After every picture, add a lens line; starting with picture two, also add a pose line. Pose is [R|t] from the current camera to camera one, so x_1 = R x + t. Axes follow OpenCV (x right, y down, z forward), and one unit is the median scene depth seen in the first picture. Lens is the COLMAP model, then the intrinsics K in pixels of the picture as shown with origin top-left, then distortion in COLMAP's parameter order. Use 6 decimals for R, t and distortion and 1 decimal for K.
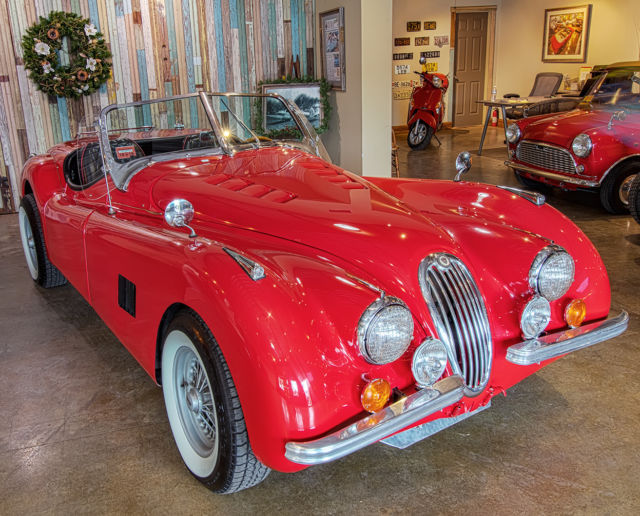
lens RADIAL K [[610.5, 0, 281.3], [0, 610.5, 246.1], [0, 0, 1]] dist [0.004862, -0.007224]
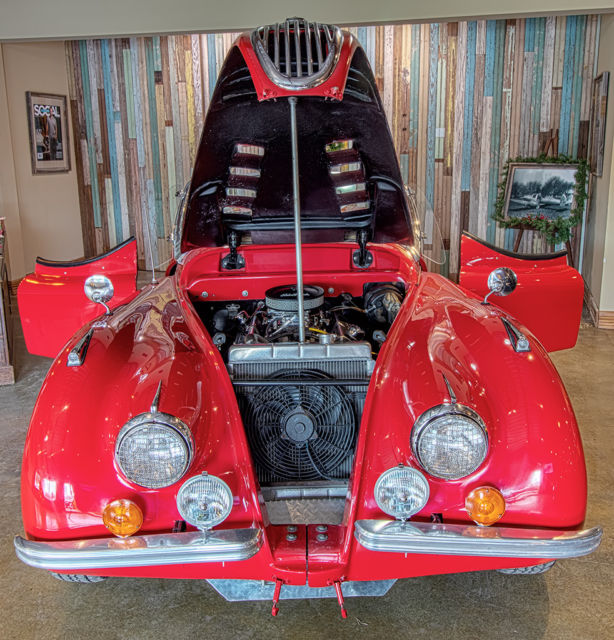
lens RADIAL K [[696.6, 0, 315.2], [0, 696.6, 293.8], [0, 0, 1]] dist [0.008675, -0.000830]
pose [[0.859652, 0.146572, -0.489402, 0.244982], [-0.173623, 0.984761, -0.010047, -0.033847], [0.480471, 0.093608, 0.872000, 0.060629]]
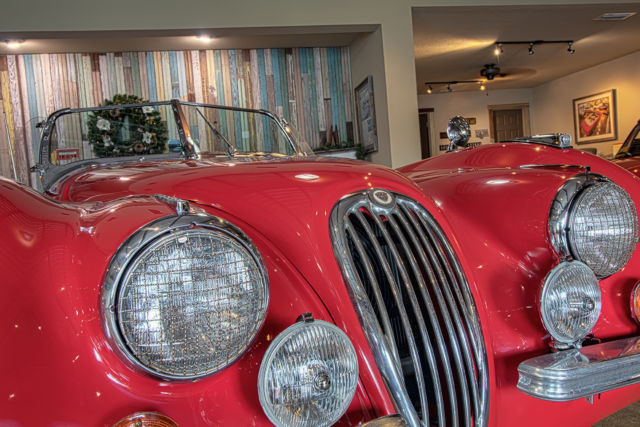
lens RADIAL K [[491.1, 0, 320.0], [0, 491.1, 213.5], [0, 0, 1]] dist [0.005121, -0.000647]
pose [[0.994295, -0.030700, -0.102147, 0.087432], [0.005829, 0.971892, -0.235355, 0.048504], [0.106501, 0.233417, 0.966527, 0.195086]]
